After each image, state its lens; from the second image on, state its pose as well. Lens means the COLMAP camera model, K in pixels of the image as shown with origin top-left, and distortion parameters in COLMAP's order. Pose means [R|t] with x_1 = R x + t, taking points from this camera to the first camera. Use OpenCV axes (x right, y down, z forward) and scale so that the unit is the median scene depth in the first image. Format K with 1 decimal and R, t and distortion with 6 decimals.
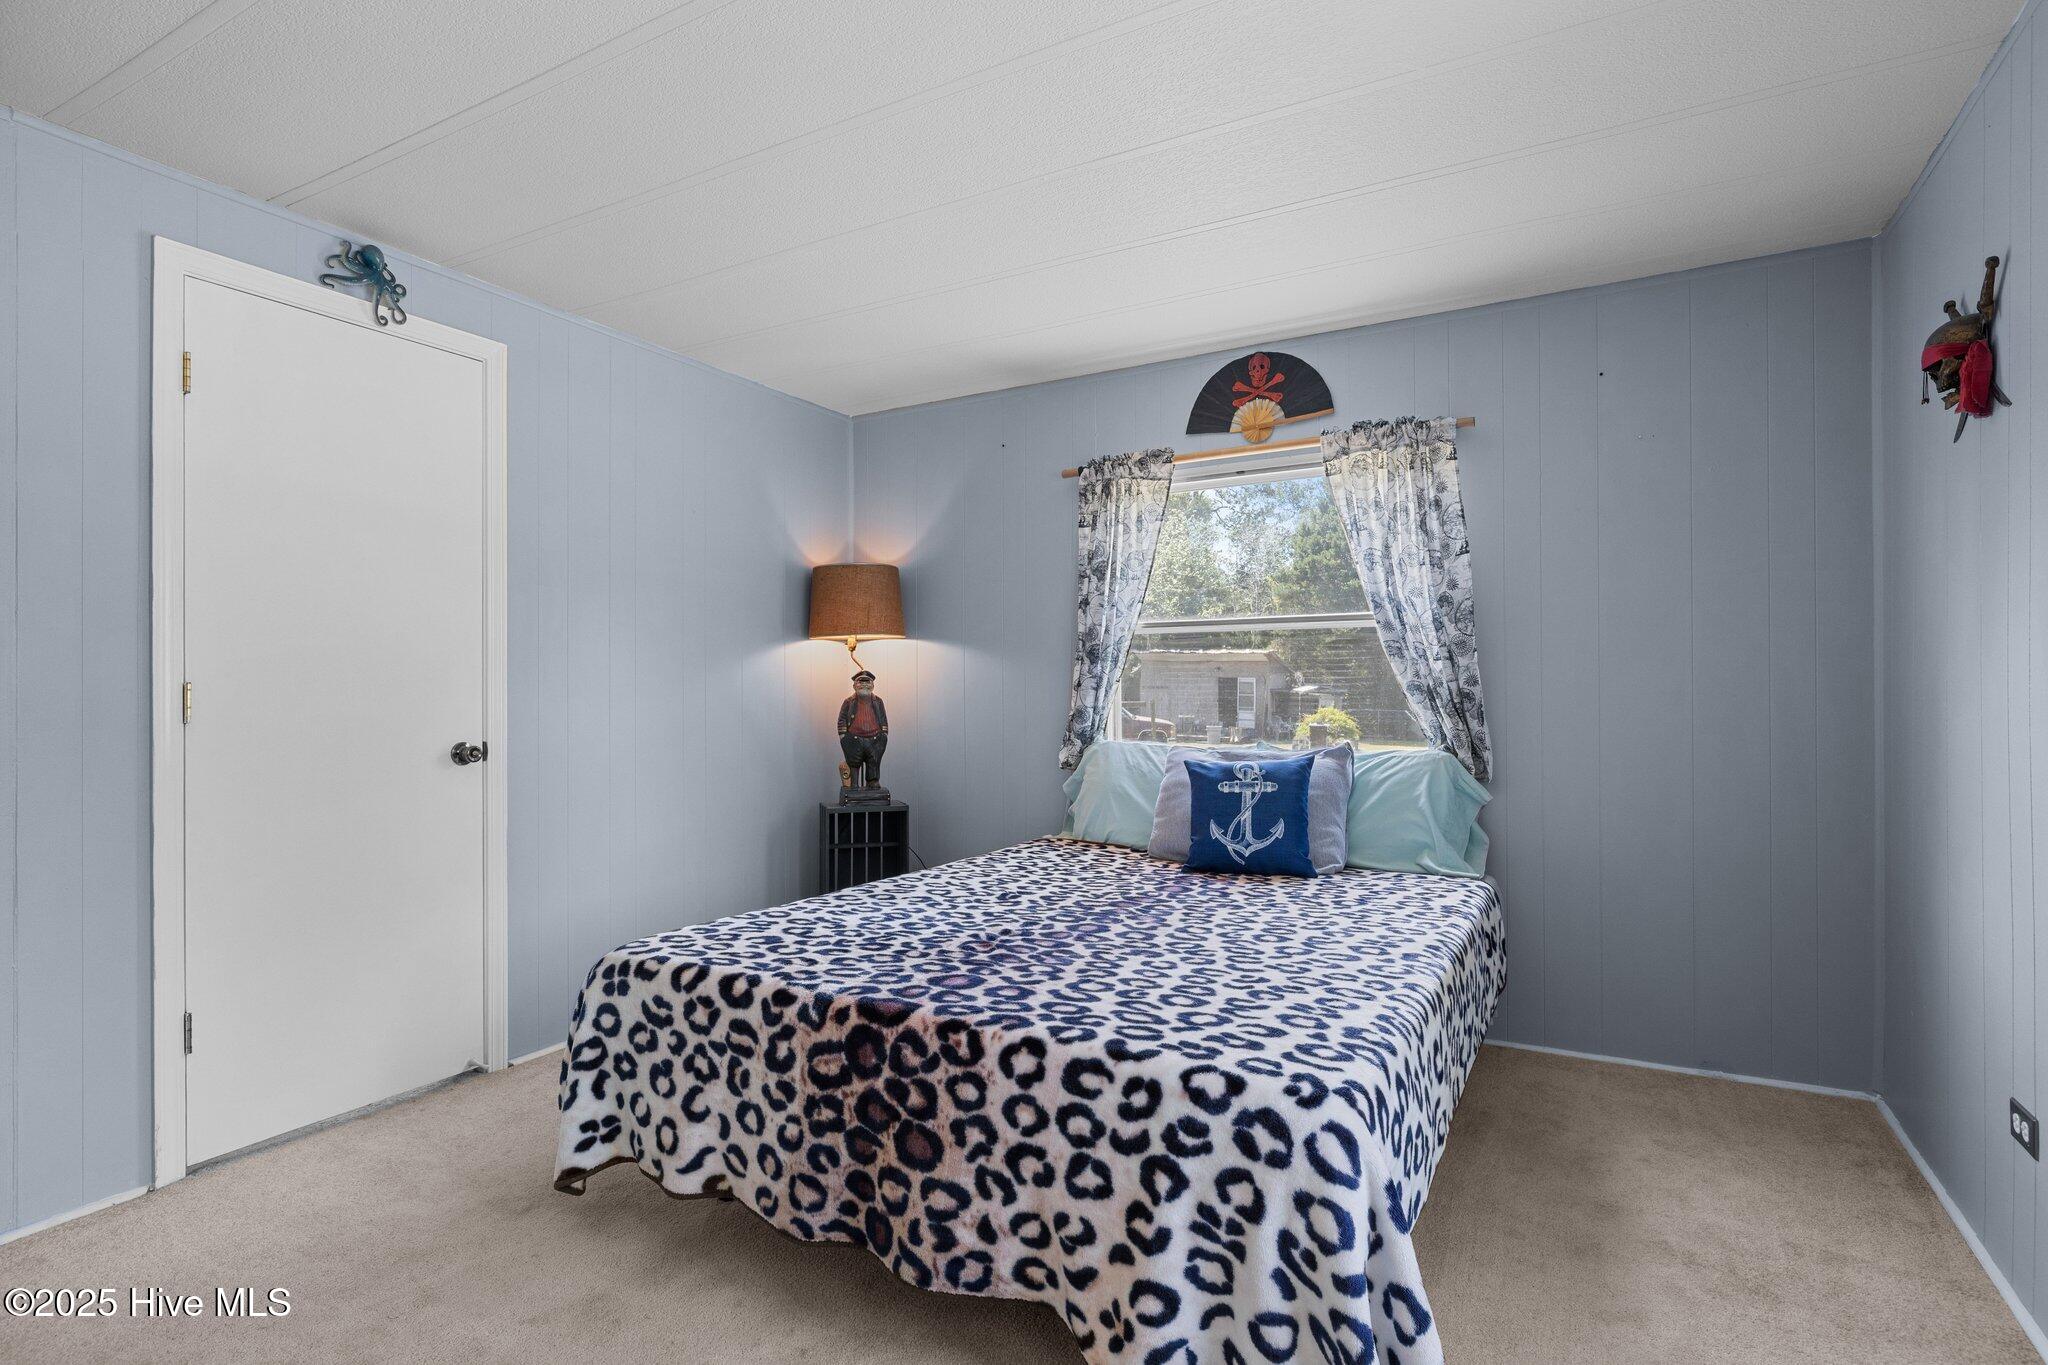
lens RADIAL K [[1054.8, 0, 1022.7], [0, 1054.8, 687.7], [0, 0, 1]] dist [-0.001916, 0.000928]
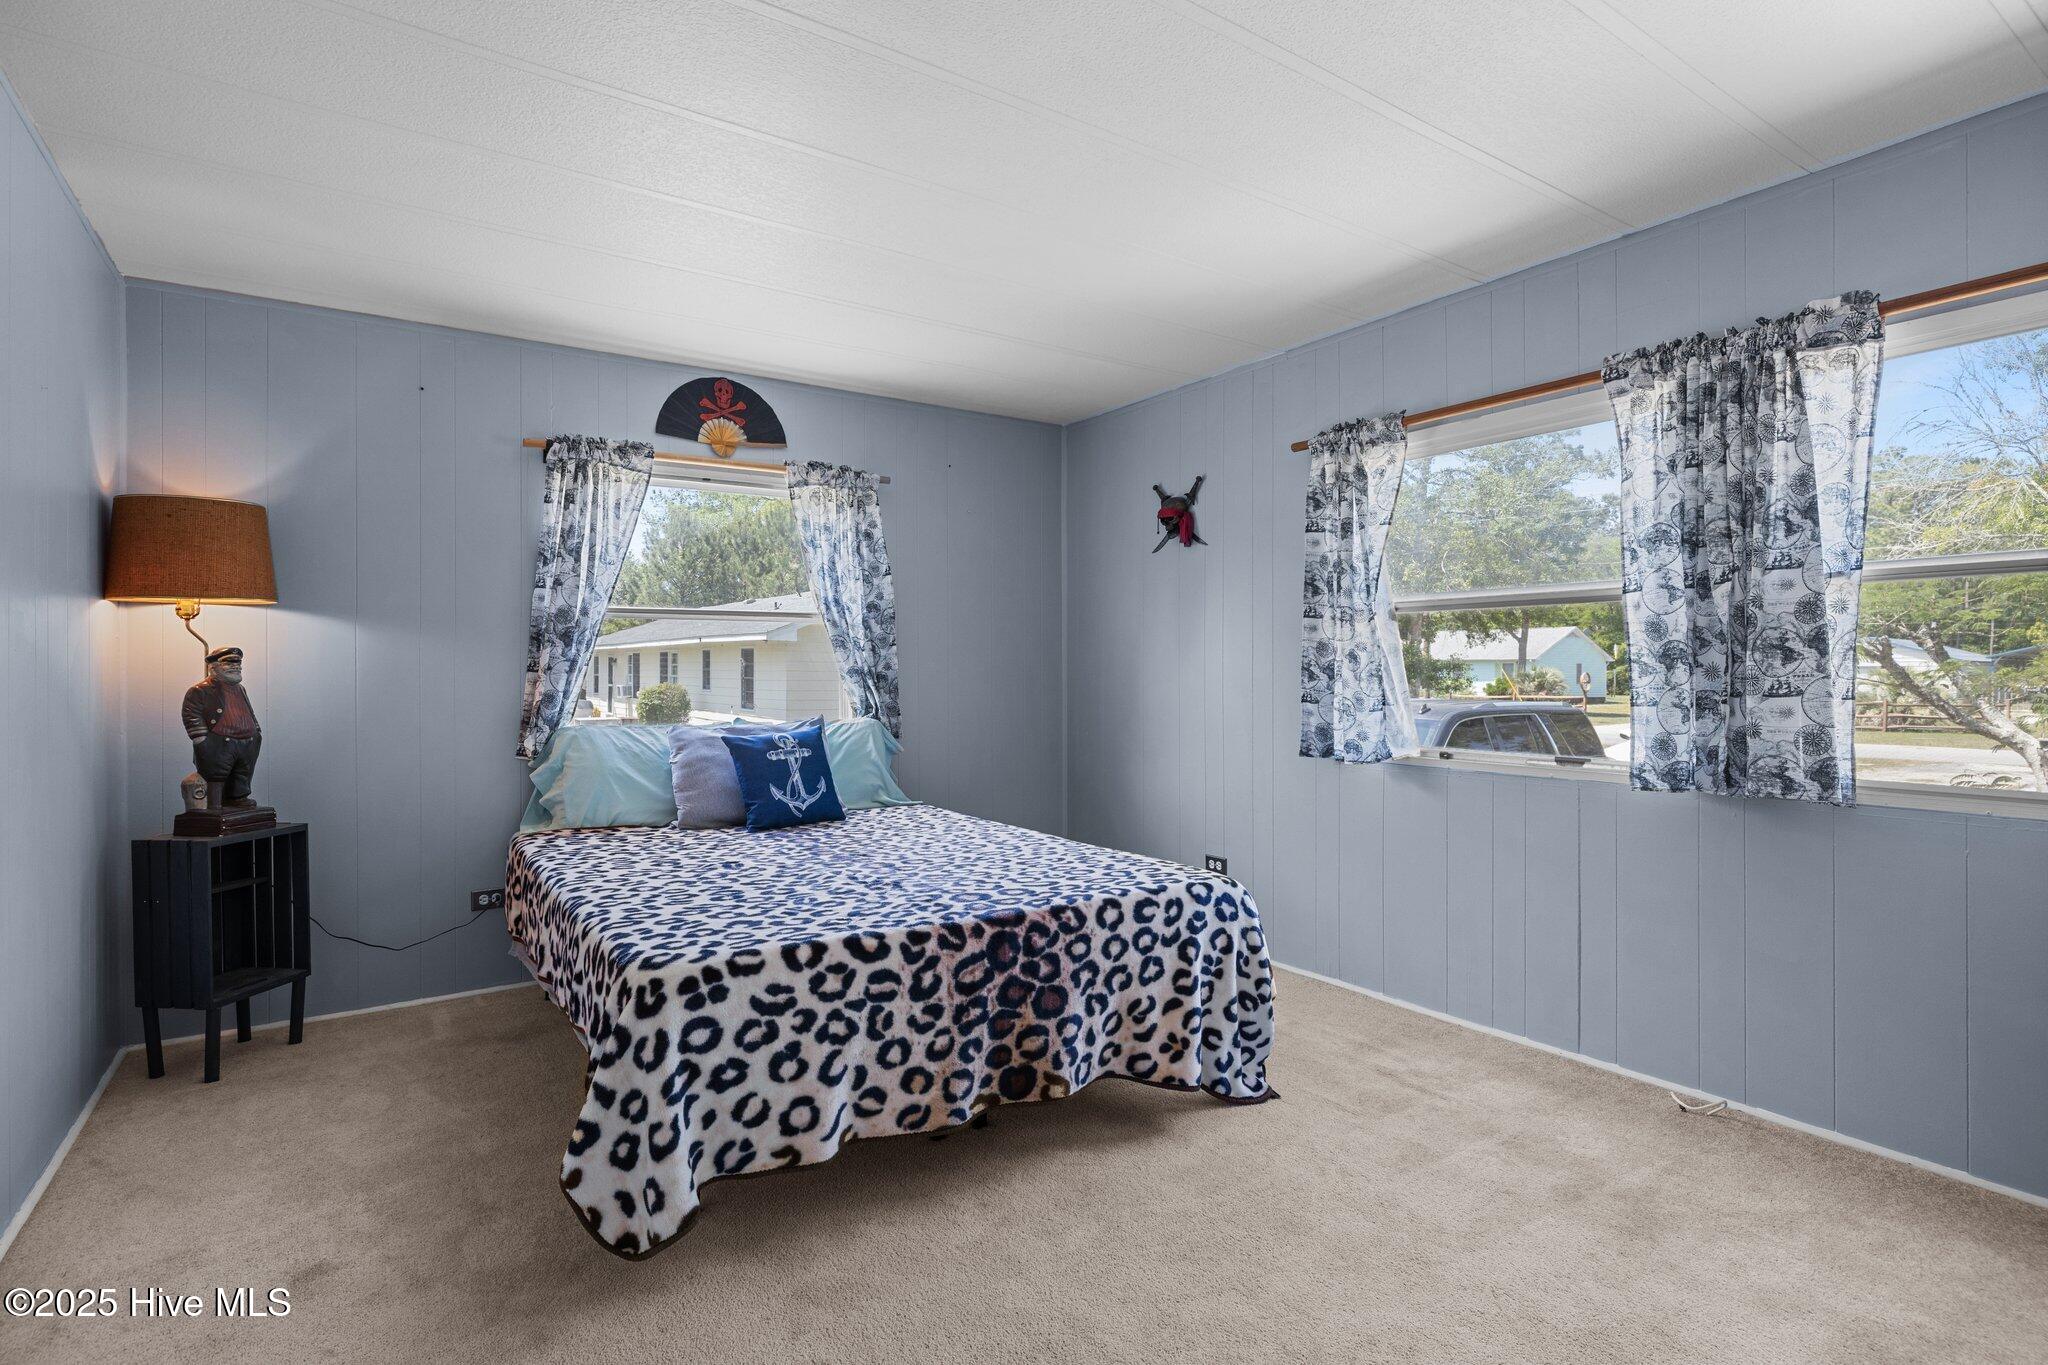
lens RADIAL K [[1005.5, 0, 1076.0], [0, 1005.5, 675.5], [0, 0, 1]] dist [0.002905, 0.000277]
pose [[0.409463, -0.003025, 0.912322, -1.162326], [0.001442, 0.999995, 0.002669, 0.003784], [-0.912325, 0.000223, 0.409466, 0.387525]]
